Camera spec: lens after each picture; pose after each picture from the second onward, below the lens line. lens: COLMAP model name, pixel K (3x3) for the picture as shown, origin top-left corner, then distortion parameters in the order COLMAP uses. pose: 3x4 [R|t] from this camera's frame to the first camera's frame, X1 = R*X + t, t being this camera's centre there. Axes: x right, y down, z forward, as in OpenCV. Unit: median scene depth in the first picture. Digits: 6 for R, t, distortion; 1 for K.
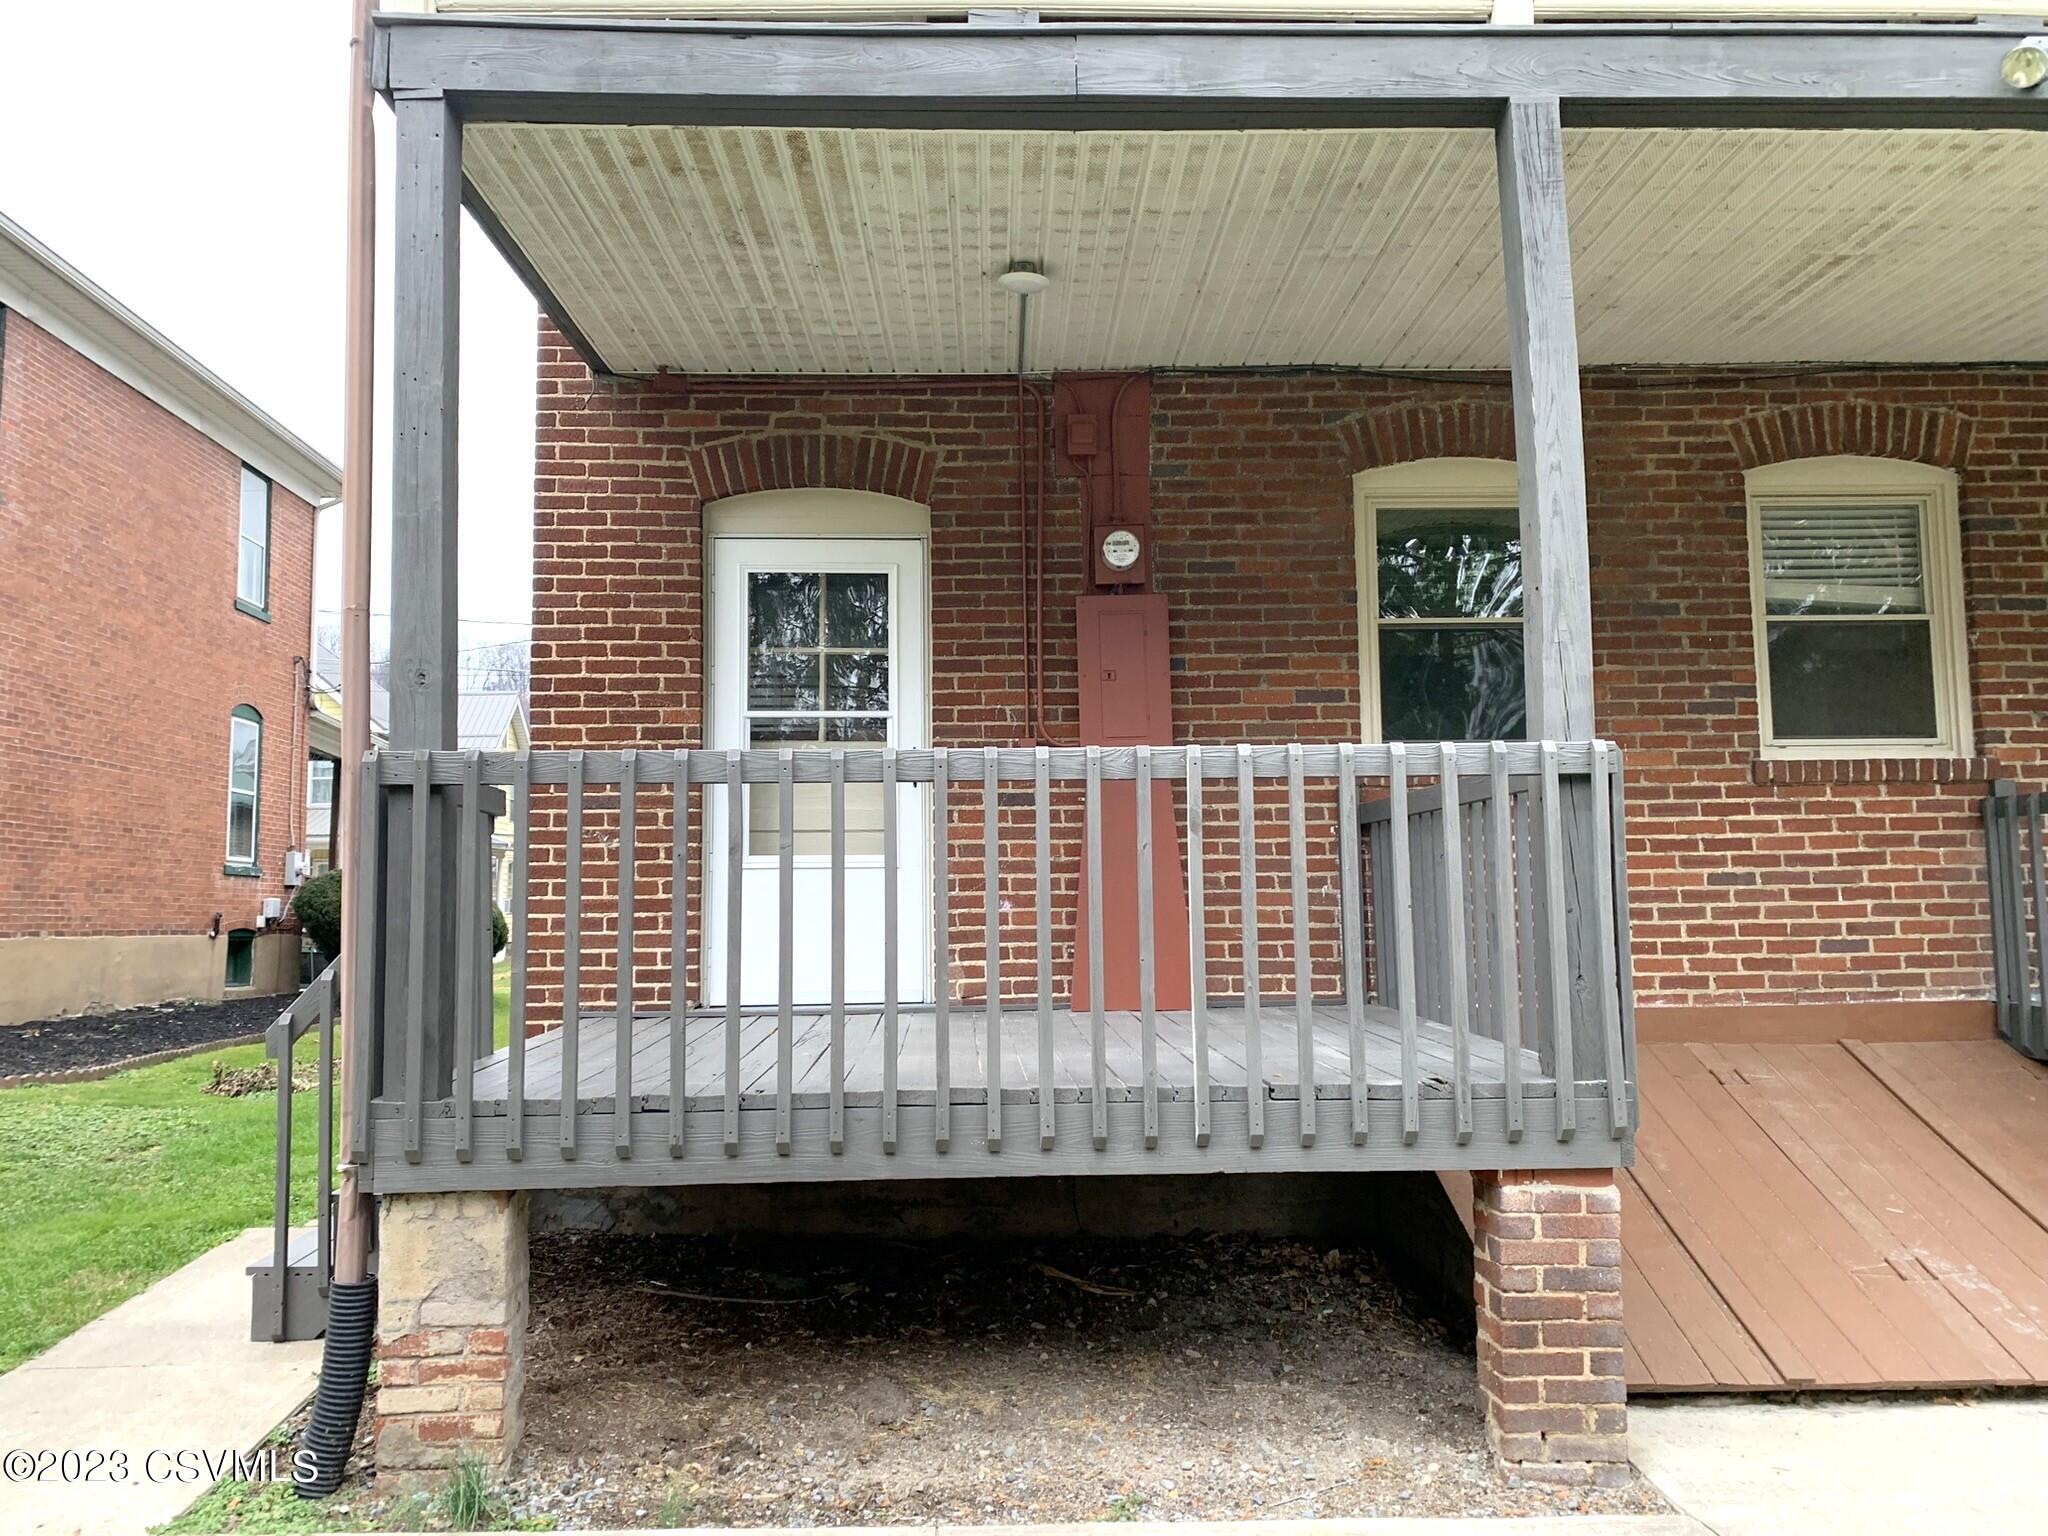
lens RADIAL K [[1571.9, 0, 1016.2], [0, 1571.9, 767.5], [0, 0, 1]] dist [0.057739, -0.027244]
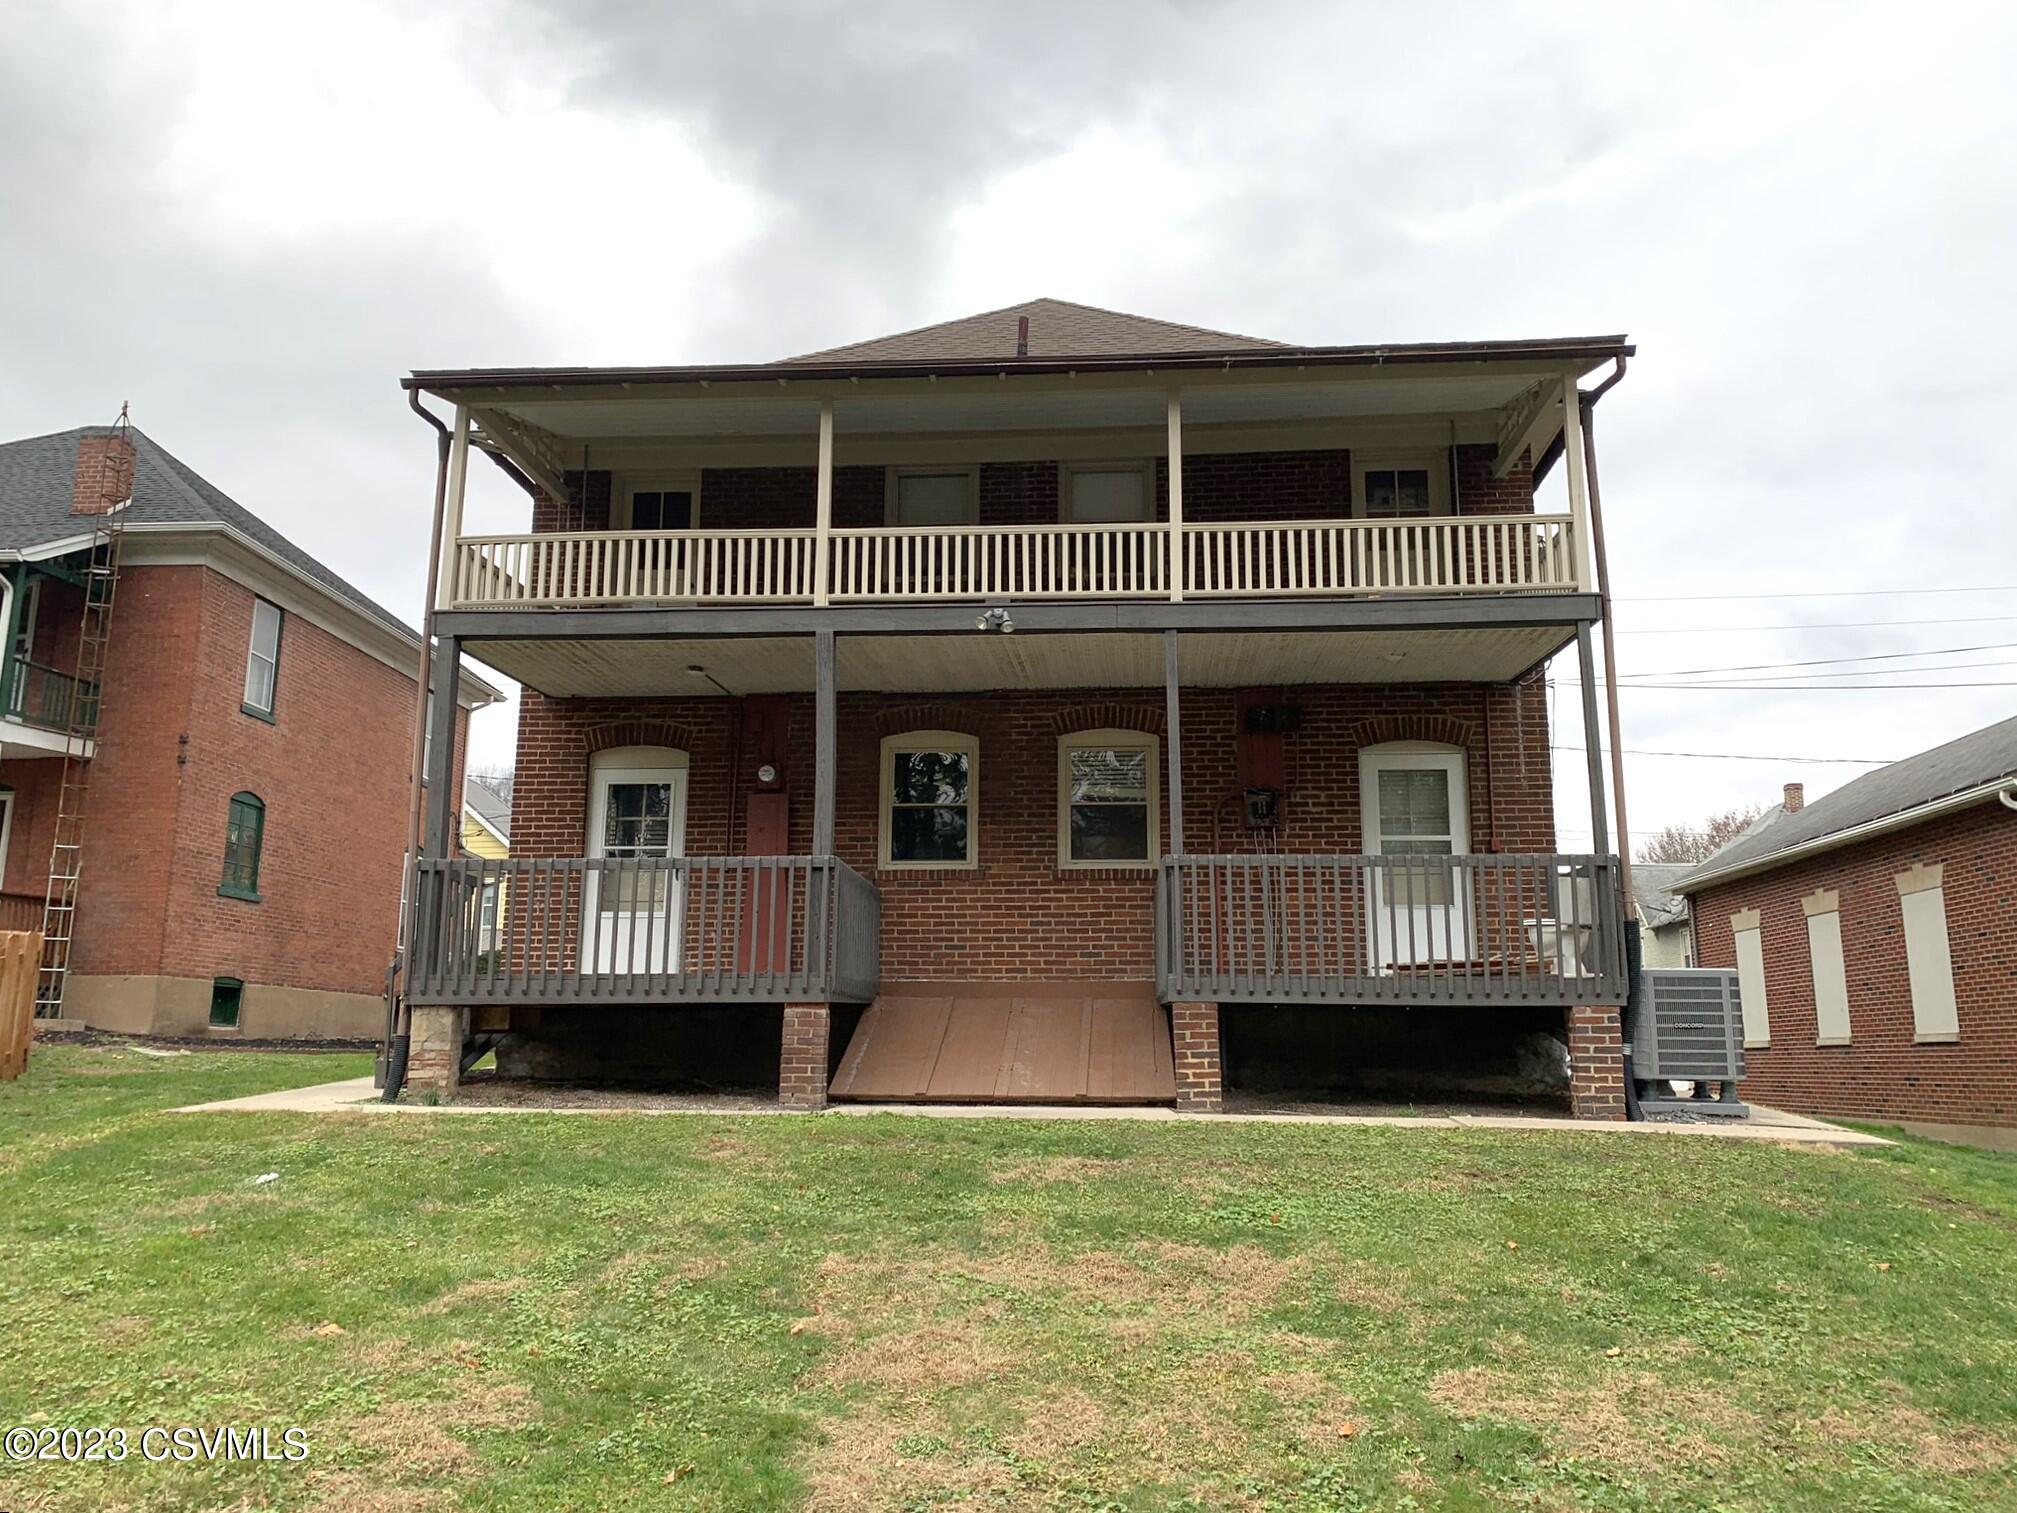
lens RADIAL K [[1548.1, 0, 1016.3], [0, 1548.1, 754.7], [0, 0, 1]] dist [0.057739, -0.027244]
pose [[0.994981, -0.005335, -0.099923, 0.627915], [-0.004418, 0.995262, -0.097132, 0.045792], [0.099967, 0.097086, 0.990243, -1.128492]]
